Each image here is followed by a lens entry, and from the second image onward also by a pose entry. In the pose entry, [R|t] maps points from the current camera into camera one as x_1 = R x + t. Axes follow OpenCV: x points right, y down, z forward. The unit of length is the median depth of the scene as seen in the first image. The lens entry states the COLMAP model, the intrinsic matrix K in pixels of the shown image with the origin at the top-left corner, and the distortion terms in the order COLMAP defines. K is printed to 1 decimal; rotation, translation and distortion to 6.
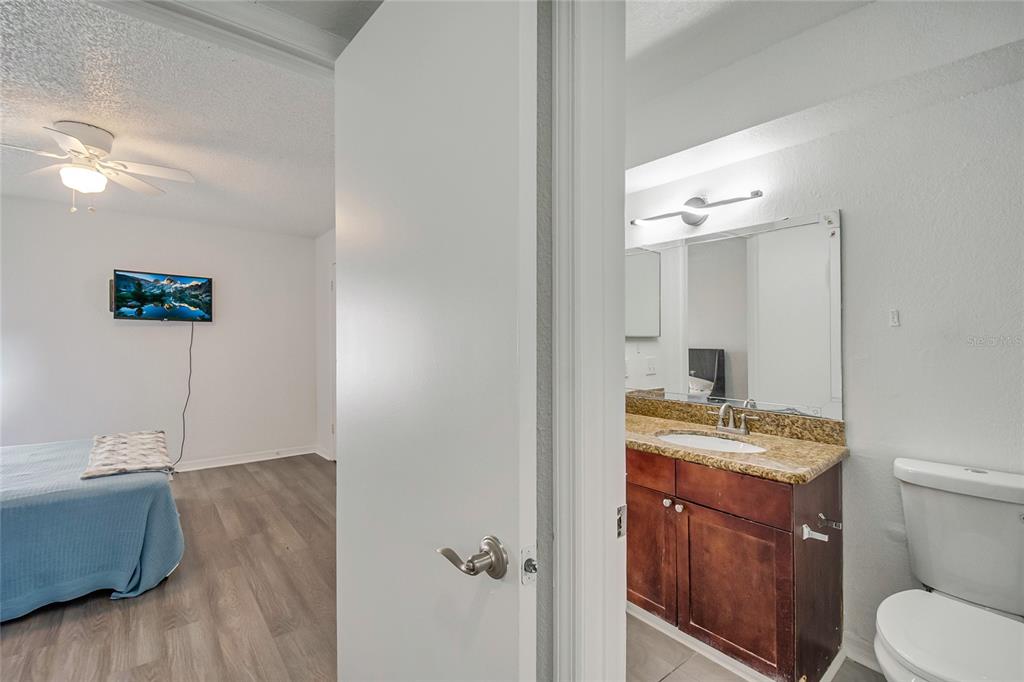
lens RADIAL K [[447.2, 0, 513.4], [0, 447.2, 331.5], [0, 0, 1]] dist [0.014020, -0.015623]
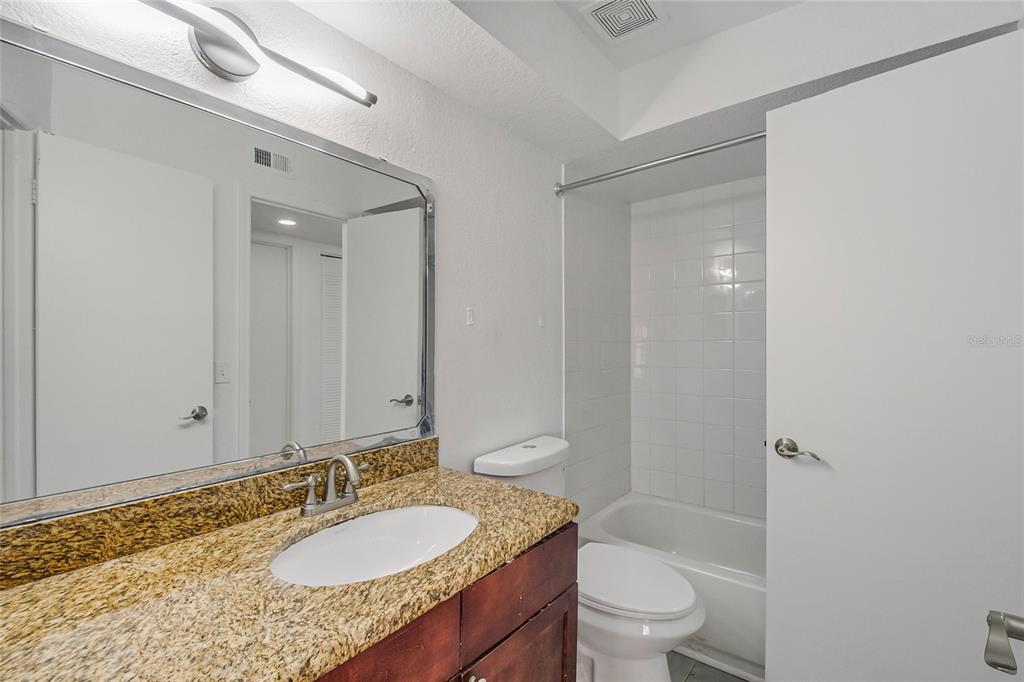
lens RADIAL K [[477.3, 0, 432.1], [0, 477.3, 338.7], [0, 0, 1]] dist [0.000175, -0.019667]
pose [[-0.215831, -0.000016, 0.976431, -0.124435], [-0.020357, 0.999783, -0.004484, 0.021445], [-0.976218, -0.020845, -0.215785, 1.145583]]
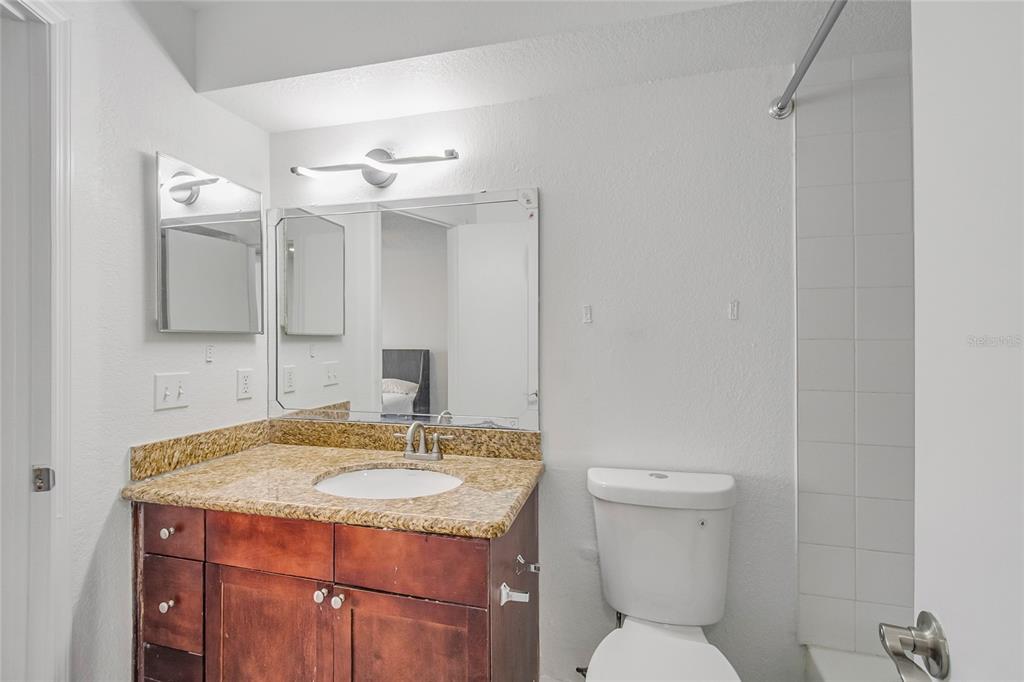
lens RADIAL K [[439.7, 0, 543.7], [0, 439.7, 335.7], [0, 0, 1]] dist [0.014355, 0.000150]
pose [[0.778288, 0.001393, 0.627906, 0.194977], [-0.006673, 0.999959, 0.006053, 0.007888], [-0.627872, -0.008901, 0.778266, 0.315854]]
